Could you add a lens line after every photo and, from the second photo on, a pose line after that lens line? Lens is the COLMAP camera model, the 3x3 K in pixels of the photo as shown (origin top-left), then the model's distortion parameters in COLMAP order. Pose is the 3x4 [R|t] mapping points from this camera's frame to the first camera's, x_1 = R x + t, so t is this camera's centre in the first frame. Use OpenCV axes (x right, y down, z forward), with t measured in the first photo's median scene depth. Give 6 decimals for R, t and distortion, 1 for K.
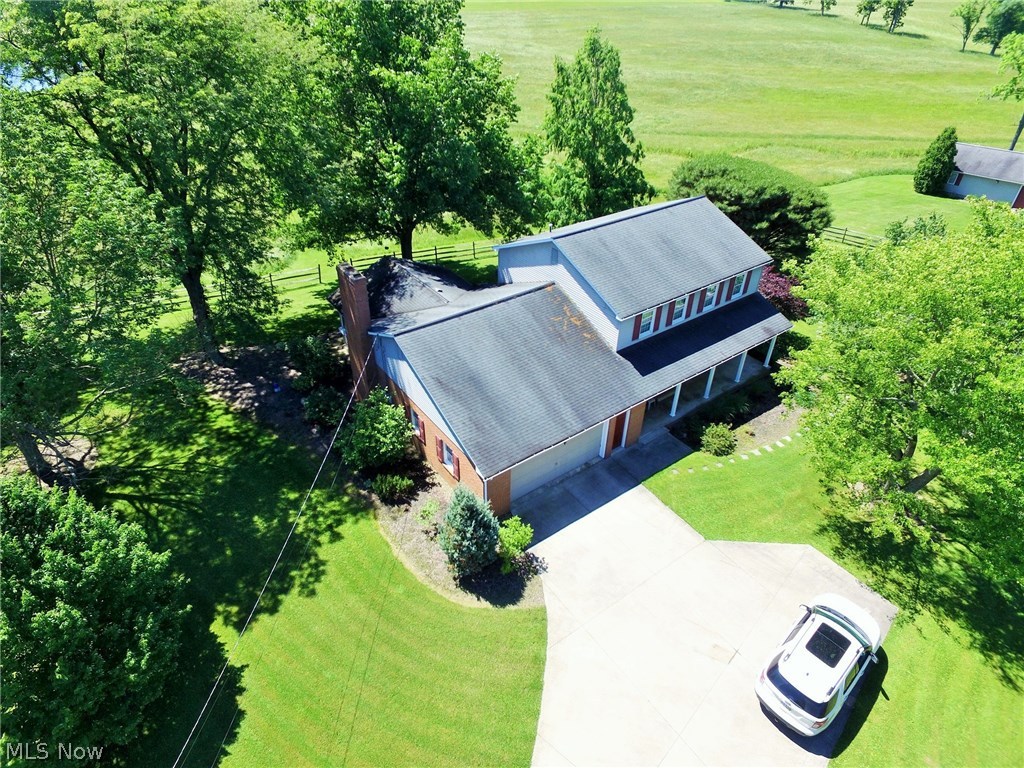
lens RADIAL K [[585.8, 0, 489.0], [0, 585.8, 378.7], [0, 0, 1]] dist [-0.014657, 0.011705]
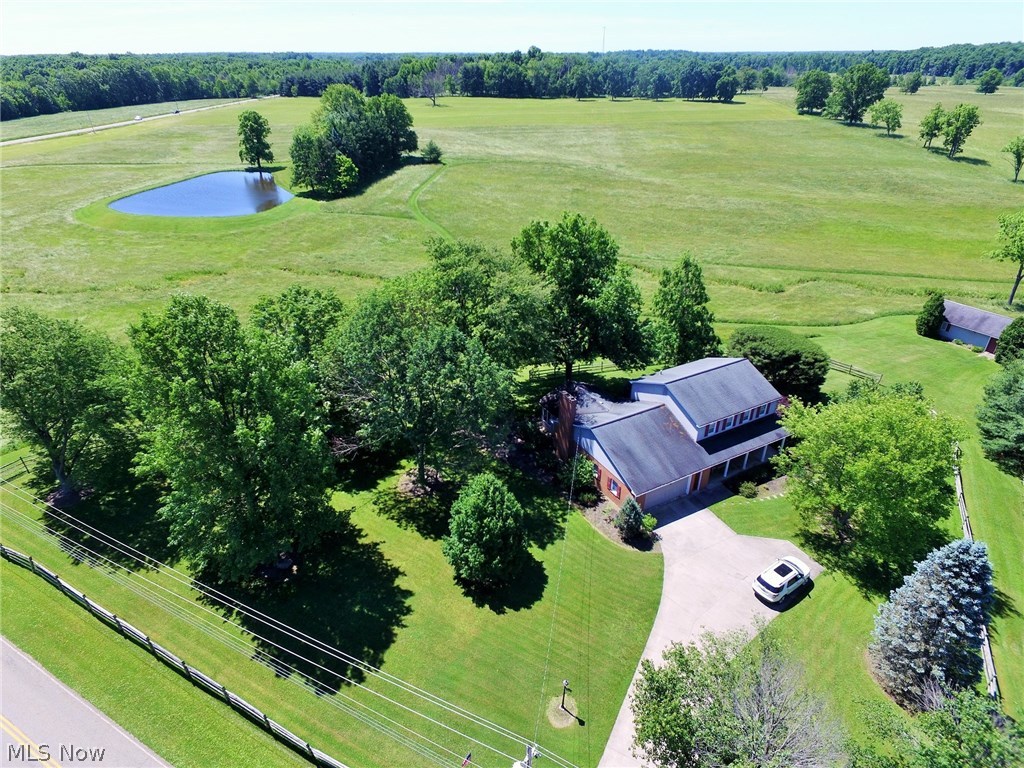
lens RADIAL K [[585.8, 0, 489.0], [0, 585.8, 378.7], [0, 0, 1]] dist [-0.014657, 0.011705]
pose [[0.992157, 0.053445, -0.113000, -0.271287], [-0.065260, 0.992477, -0.103591, -0.006819], [0.106614, 0.110153, 0.988180, -1.078498]]
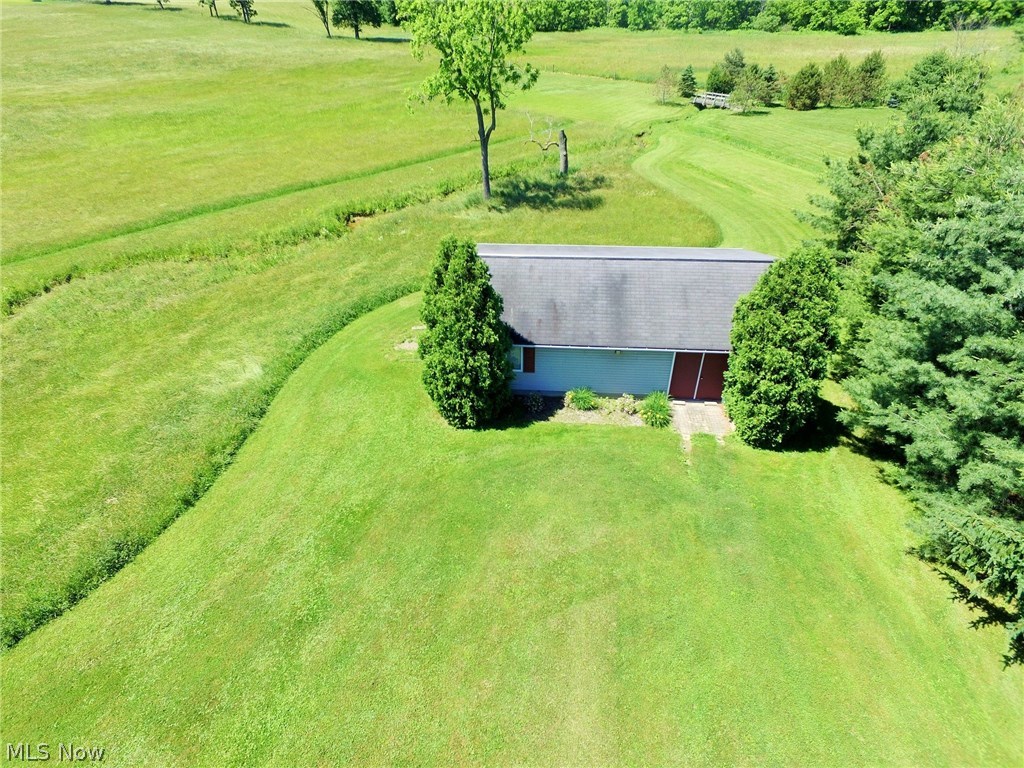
lens RADIAL K [[582.4, 0, 492.5], [0, 582.4, 379.5], [0, 0, 1]] dist [-0.001650, -0.001244]
pose [[0.650167, -0.441791, 0.618145, 1.274316], [0.445373, 0.880746, 0.161029, -0.882027], [-0.615570, 0.170610, 0.769393, 1.671082]]
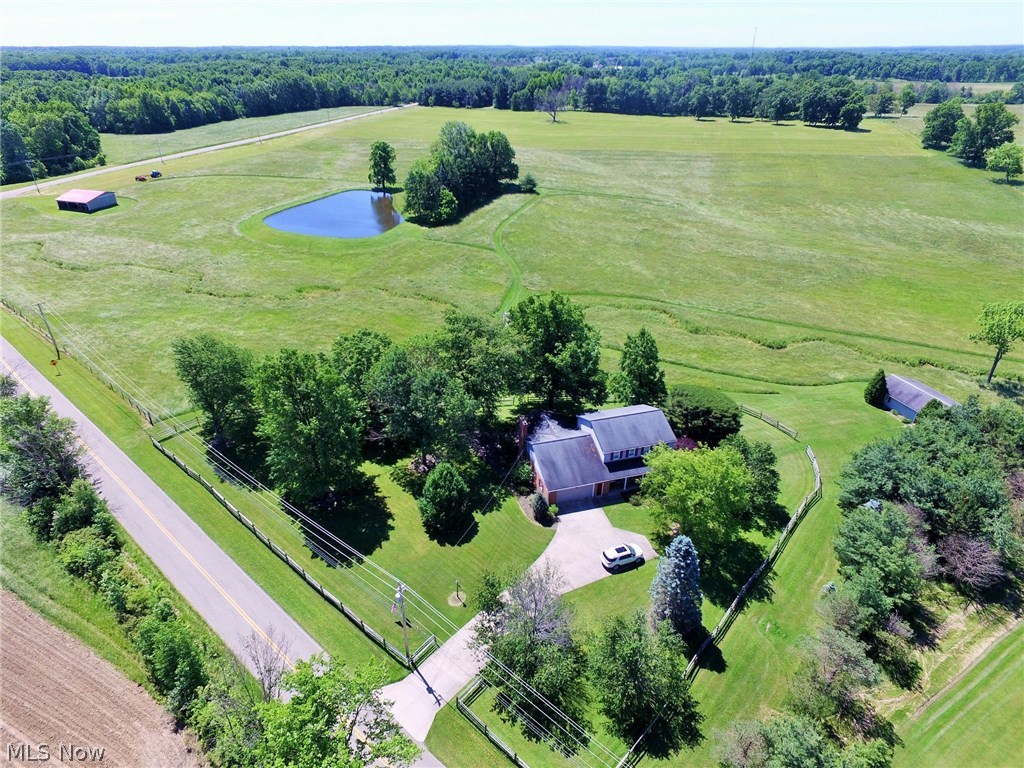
lens RADIAL K [[582.4, 0, 492.5], [0, 582.4, 379.5], [0, 0, 1]] dist [-0.001650, -0.001244]
pose [[0.943229, 0.163155, -0.289308, 0.461977], [-0.190395, 0.979318, -0.068460, -0.149014], [0.272155, 0.119656, 0.954785, -2.005215]]
